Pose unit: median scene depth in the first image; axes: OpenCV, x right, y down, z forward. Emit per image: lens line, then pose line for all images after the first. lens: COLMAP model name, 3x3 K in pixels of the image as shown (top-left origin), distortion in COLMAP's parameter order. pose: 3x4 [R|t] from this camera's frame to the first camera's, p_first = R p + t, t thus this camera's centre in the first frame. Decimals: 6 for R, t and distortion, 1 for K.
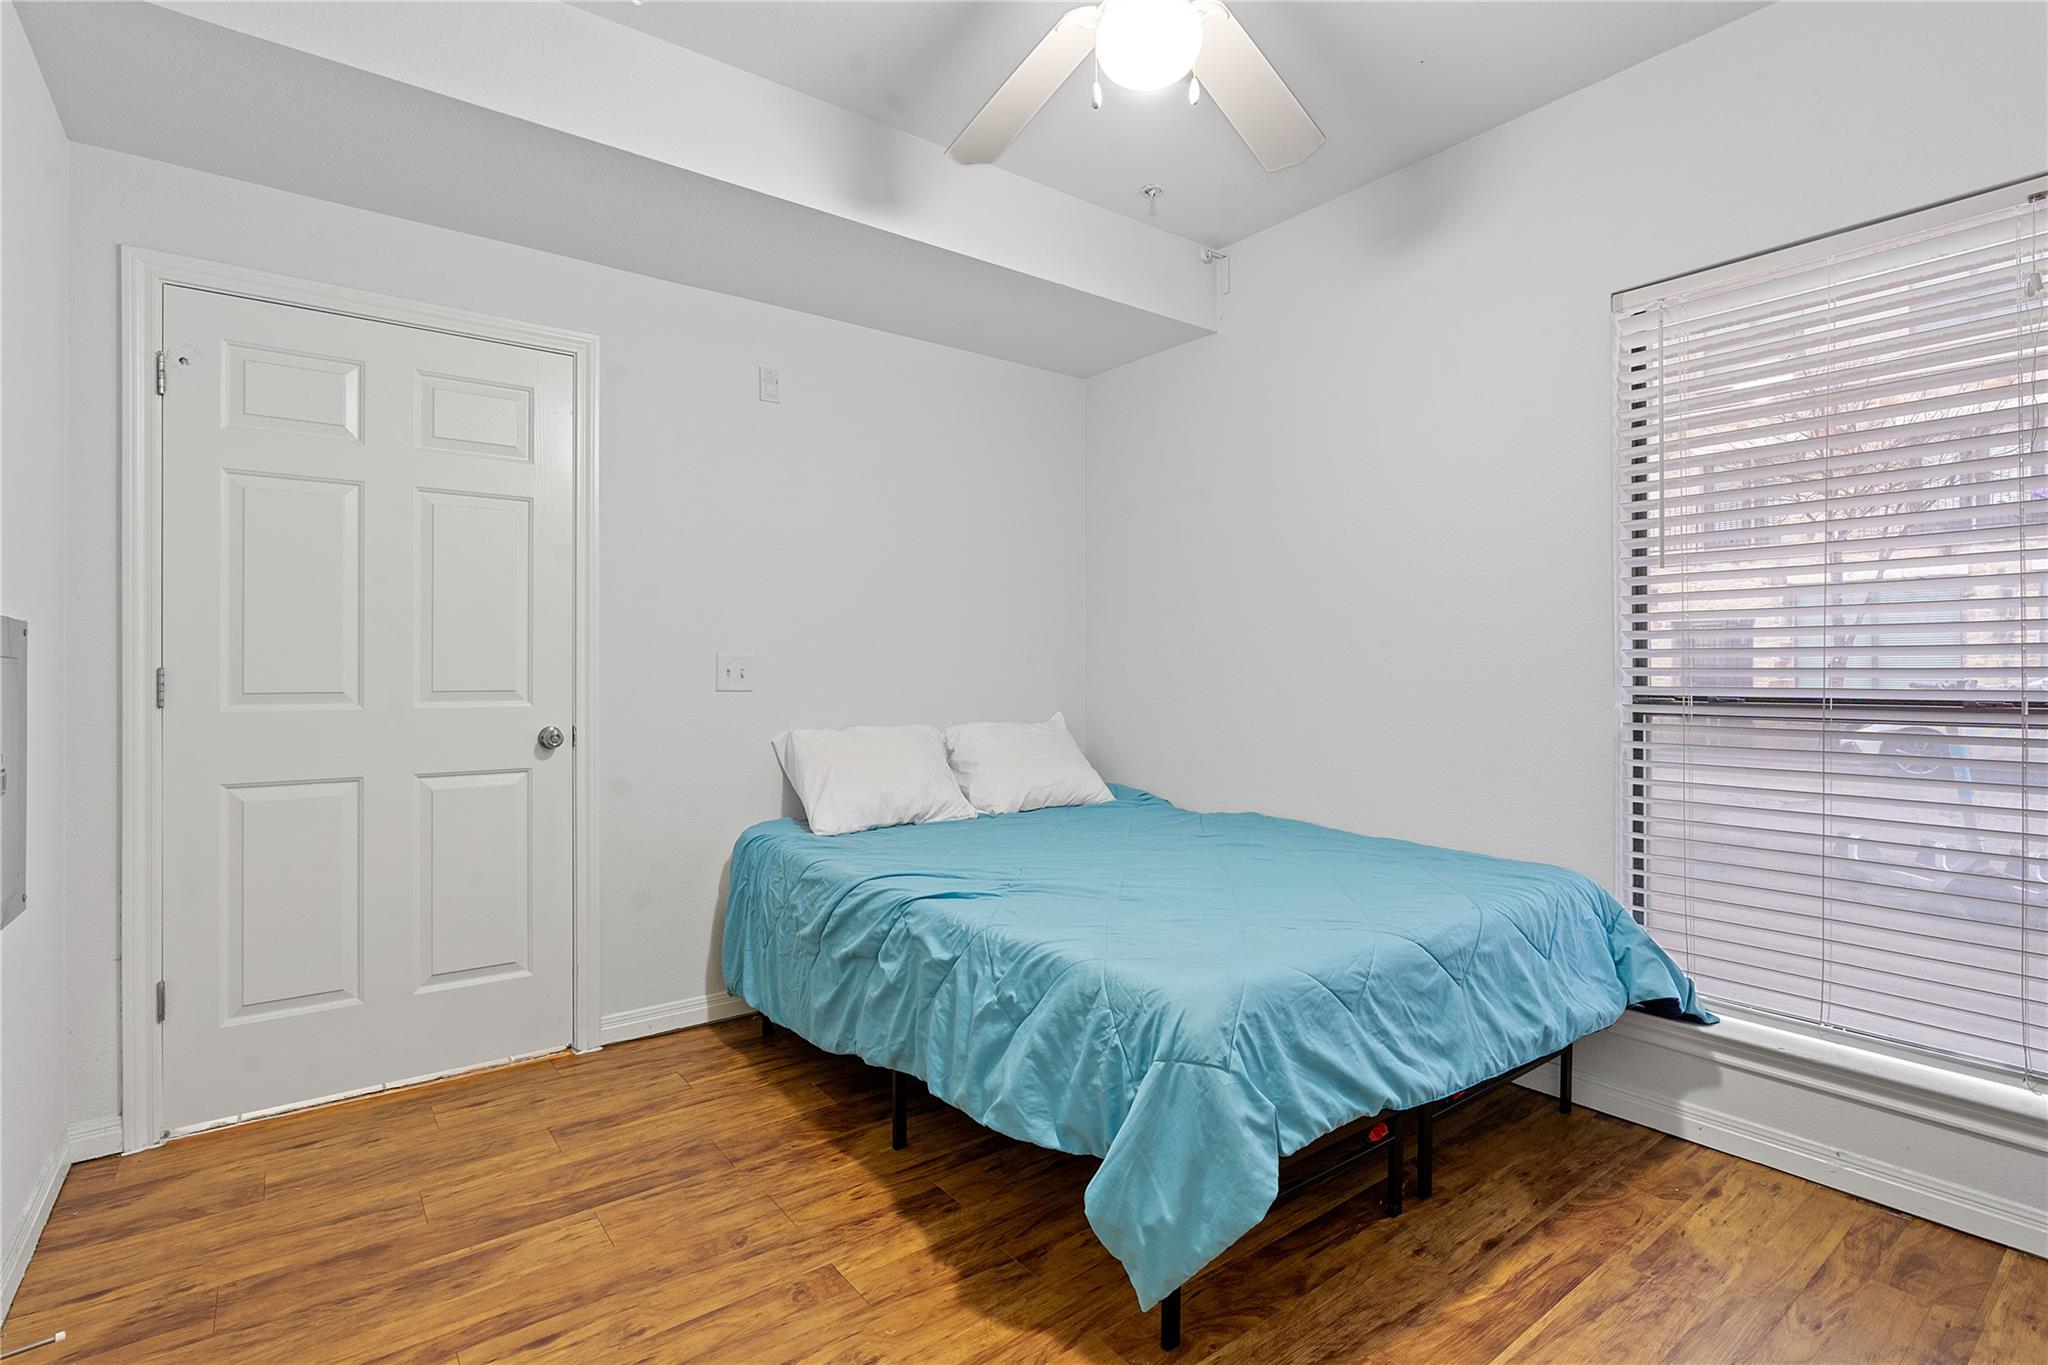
lens RADIAL K [[937.6, 0, 1024.9], [0, 937.6, 660.2], [0, 0, 1]] dist [-0.011026, 0.003604]
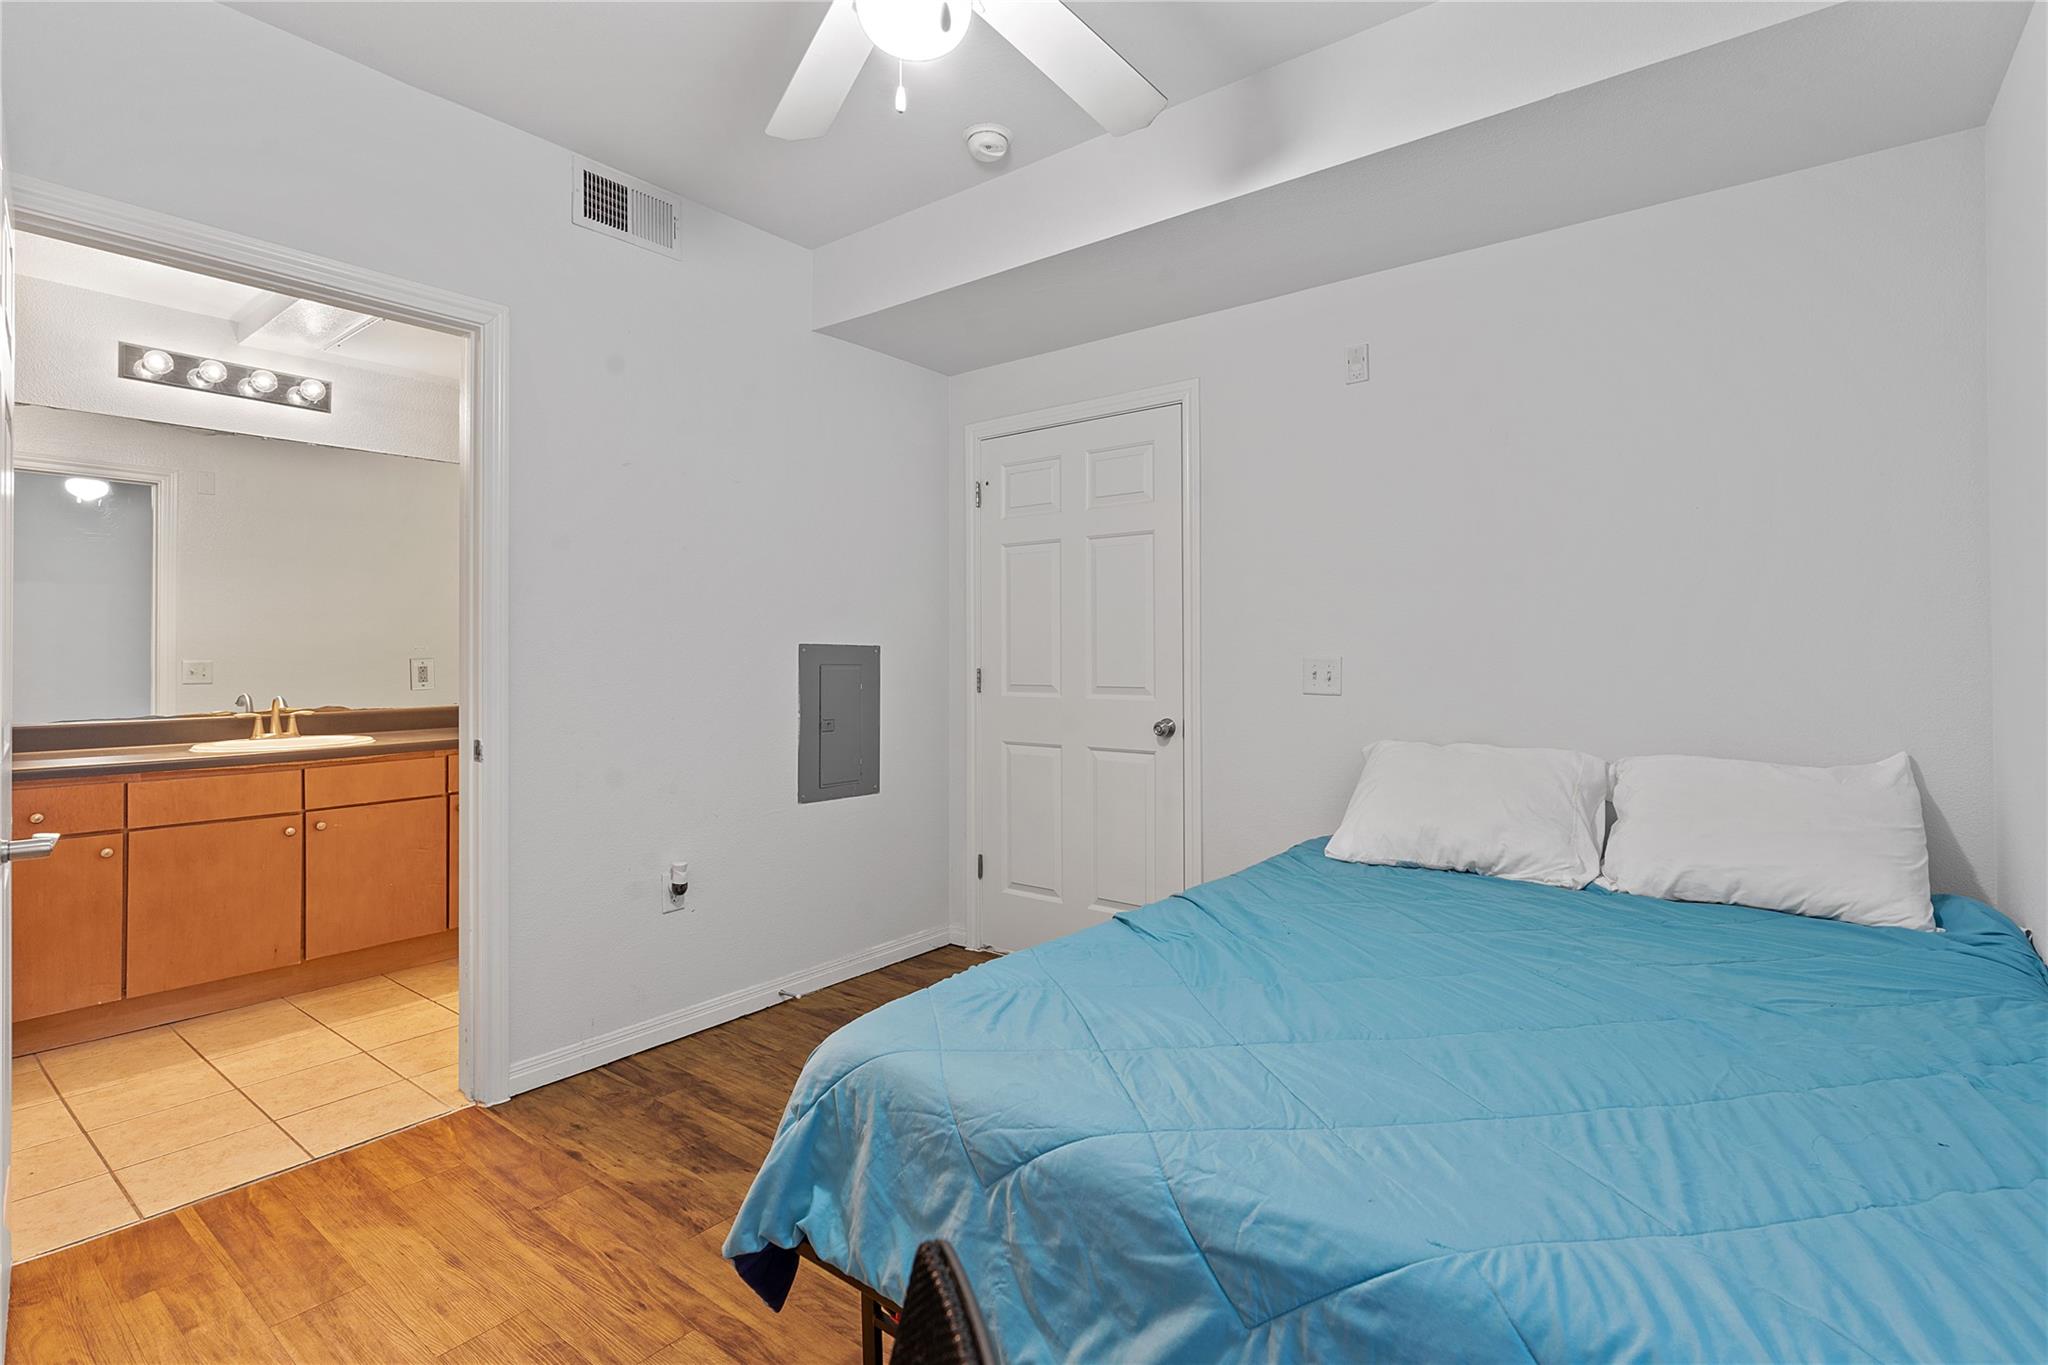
lens RADIAL K [[937.6, 0, 1024.9], [0, 937.6, 660.2], [0, 0, 1]] dist [-0.011026, 0.003604]
pose [[0.292949, 0.001610, -0.956127, 0.631610], [0.011584, 0.999919, 0.005233, -0.013214], [0.956058, -0.012609, 0.292907, 0.511524]]
